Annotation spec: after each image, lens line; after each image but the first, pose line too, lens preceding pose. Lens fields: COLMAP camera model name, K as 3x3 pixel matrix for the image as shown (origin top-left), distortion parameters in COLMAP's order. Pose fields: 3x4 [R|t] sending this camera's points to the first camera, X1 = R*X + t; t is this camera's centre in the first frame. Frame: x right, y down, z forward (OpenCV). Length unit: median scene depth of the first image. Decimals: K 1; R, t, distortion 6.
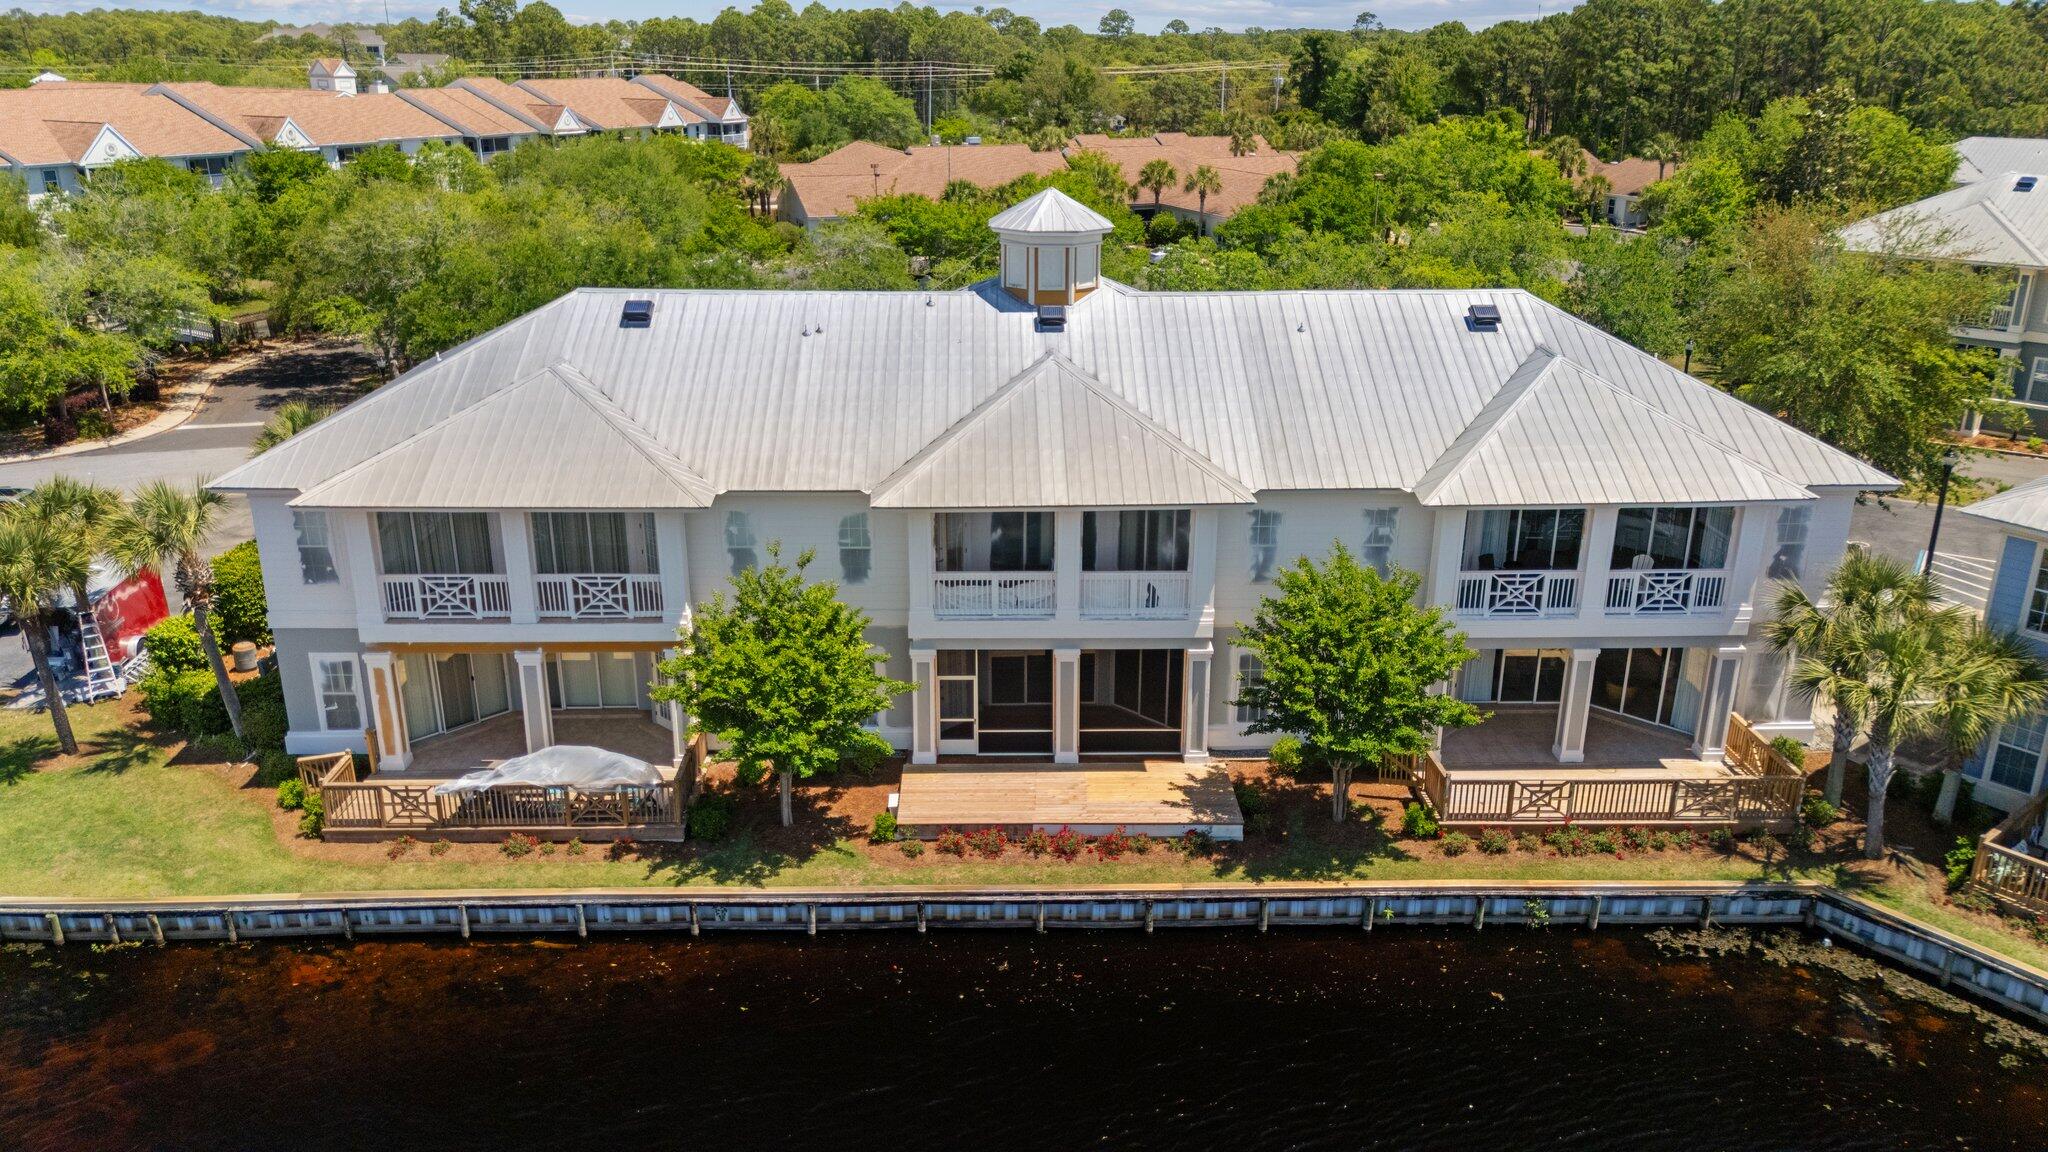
lens RADIAL K [[1485.7, 0, 1023.6], [0, 1485.7, 571.8], [0, 0, 1]] dist [0.000481, 0.004887]
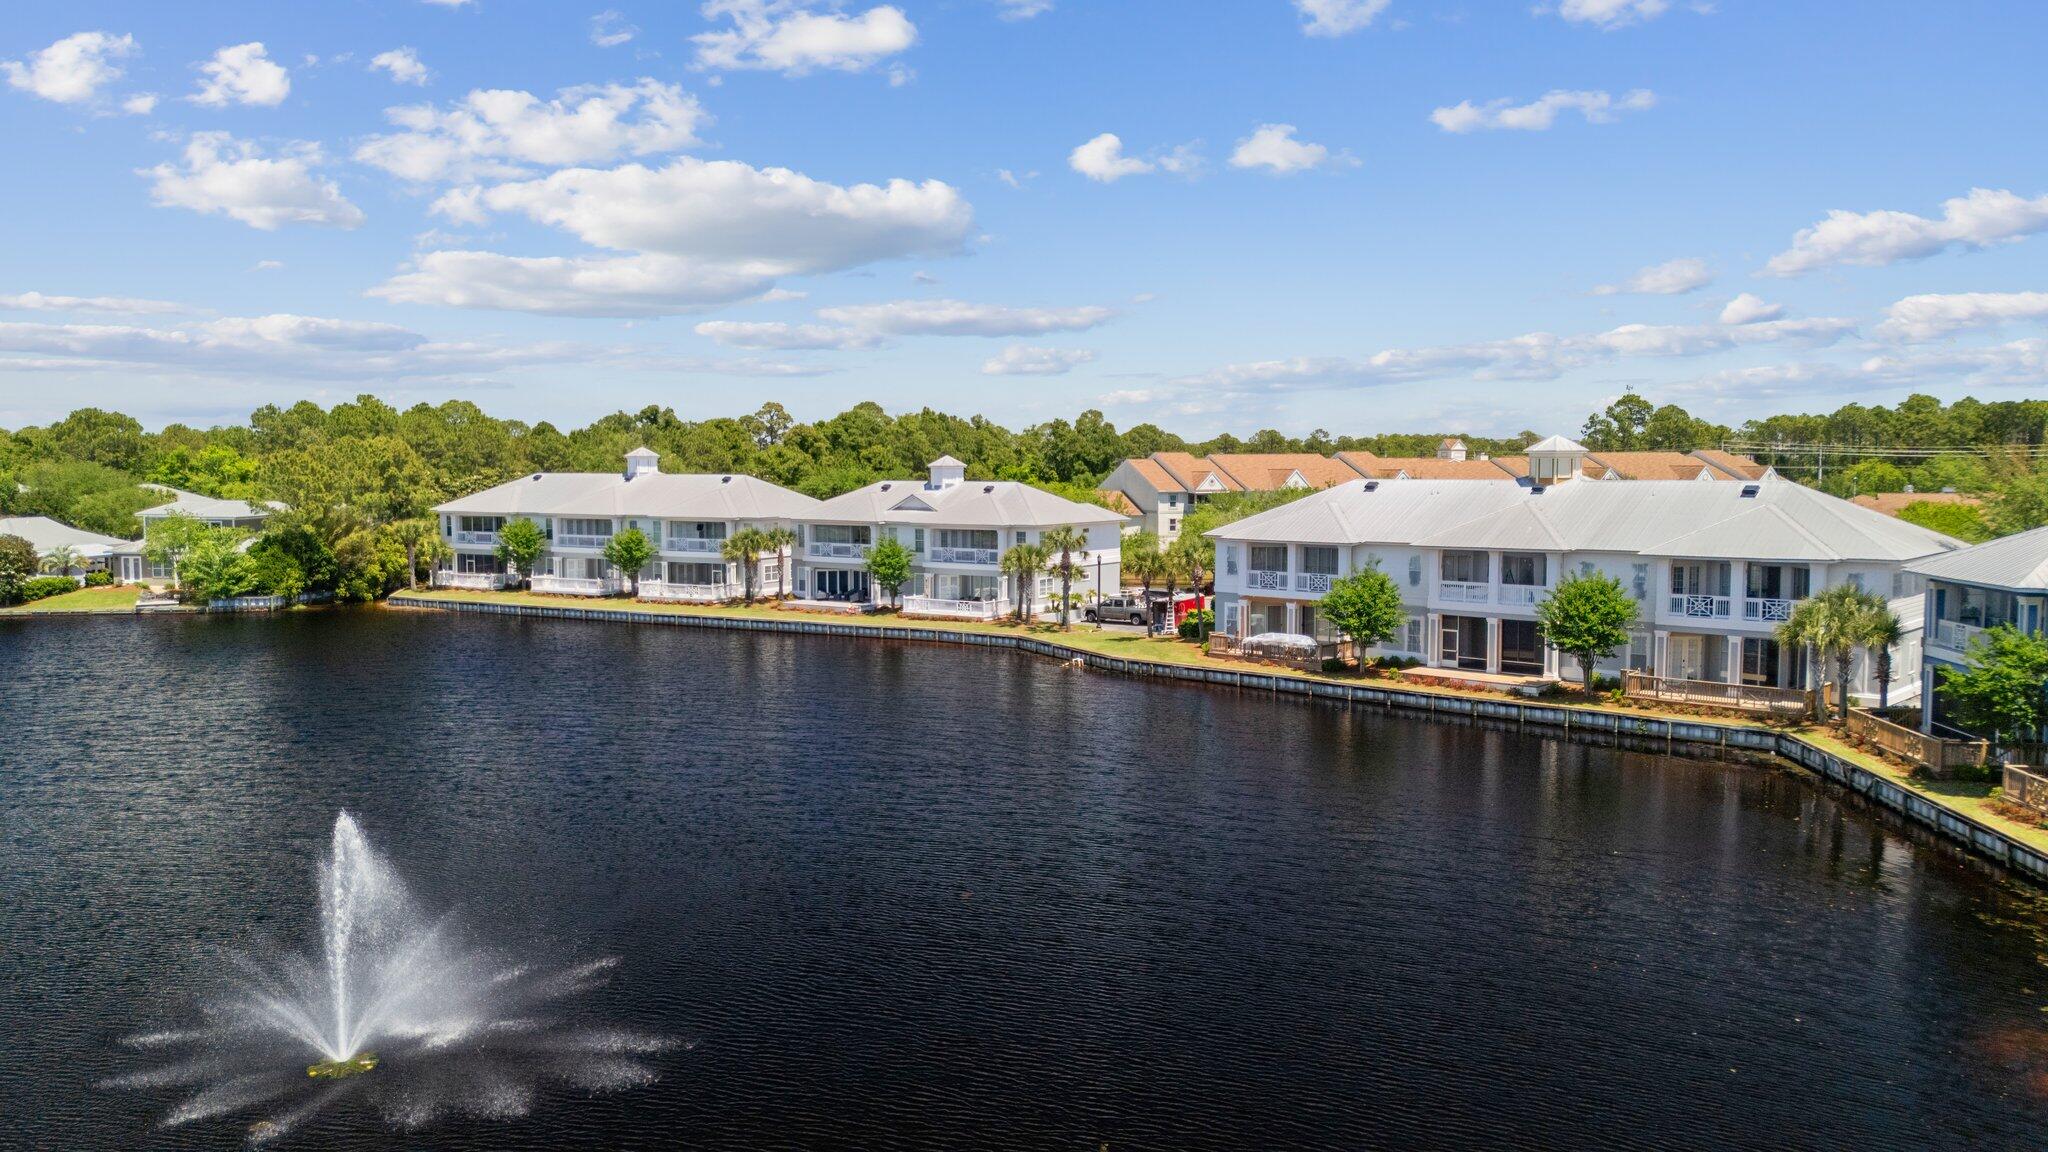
lens RADIAL K [[1485.7, 0, 1022.1], [0, 1485.7, 575.0], [0, 0, 1]] dist [0.000481, 0.004887]
pose [[0.708353, 0.039739, -0.704738, 1.125064], [-0.224194, 0.959381, -0.171246, 0.542314], [0.669307, 0.279301, 0.688490, -1.073824]]
